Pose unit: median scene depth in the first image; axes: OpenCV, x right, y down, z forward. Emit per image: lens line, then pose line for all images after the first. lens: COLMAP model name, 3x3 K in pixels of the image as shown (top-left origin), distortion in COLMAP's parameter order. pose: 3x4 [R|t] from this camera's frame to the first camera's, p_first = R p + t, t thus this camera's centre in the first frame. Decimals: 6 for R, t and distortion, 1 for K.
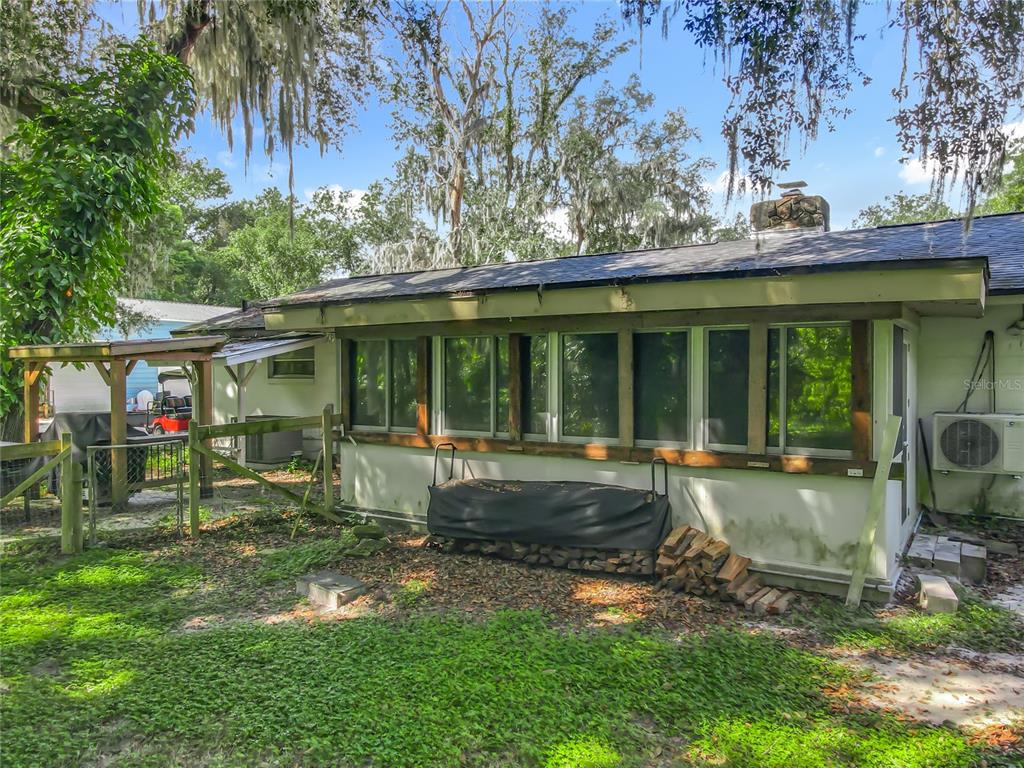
lens RADIAL K [[756.9, 0, 506.0], [0, 756.9, 390.4], [0, 0, 1]] dist [0.001715, 0.014987]
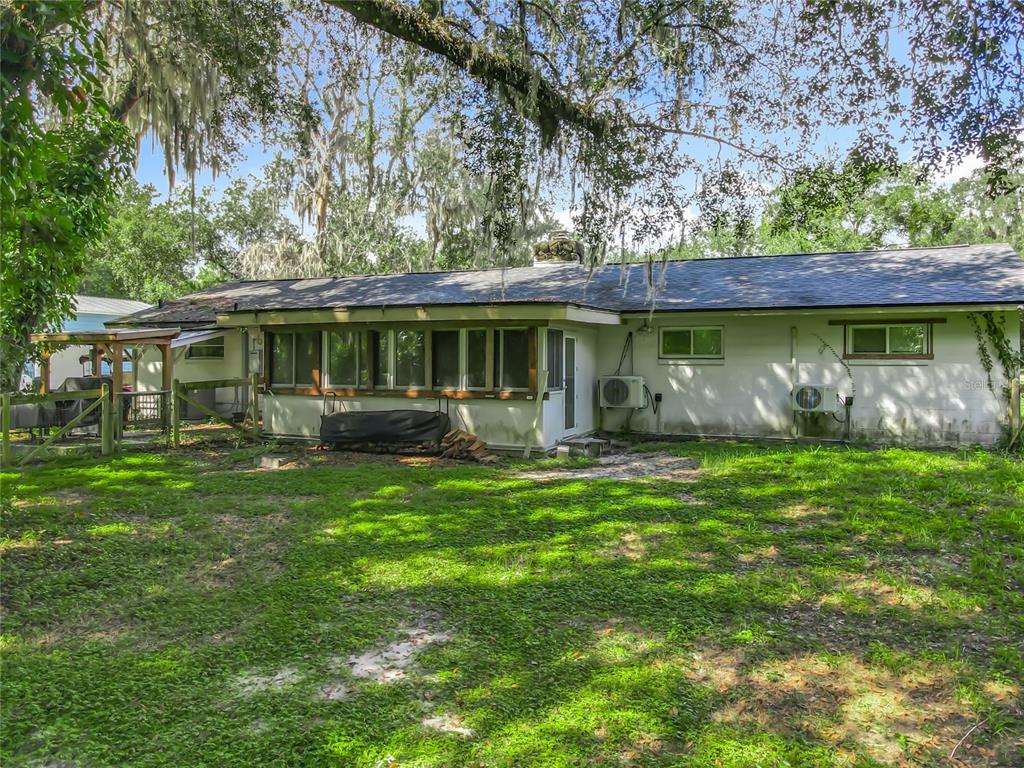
lens RADIAL K [[756.9, 0, 485.3], [0, 756.9, 360.3], [0, 0, 1]] dist [0.001715, 0.014987]
pose [[0.987983, 0.005737, 0.154453, 0.003895], [-0.001229, 0.999571, -0.029261, 0.042597], [-0.154555, 0.028720, 0.987567, -0.708115]]
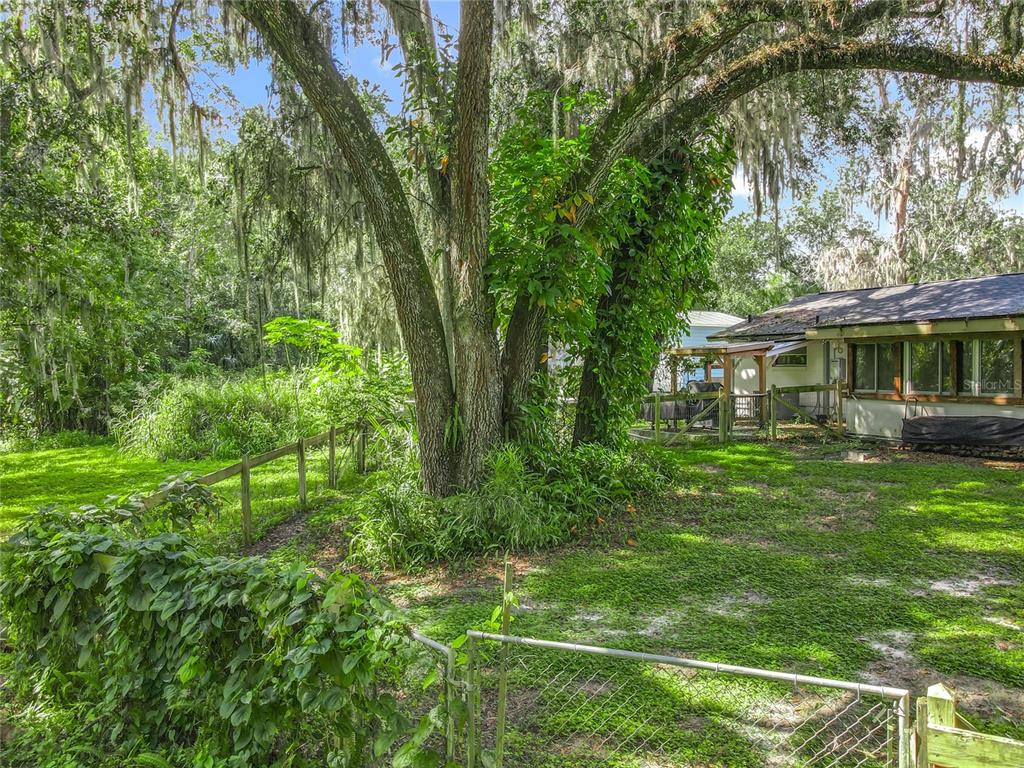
lens RADIAL K [[756.9, 0, 532.9], [0, 756.9, 379.3], [0, 0, 1]] dist [0.001715, 0.014987]
pose [[0.873212, 0.008143, -0.487273, 0.015683], [-0.012528, 0.999905, -0.005741, 0.041918], [0.487180, 0.011118, 0.873231, -1.021514]]
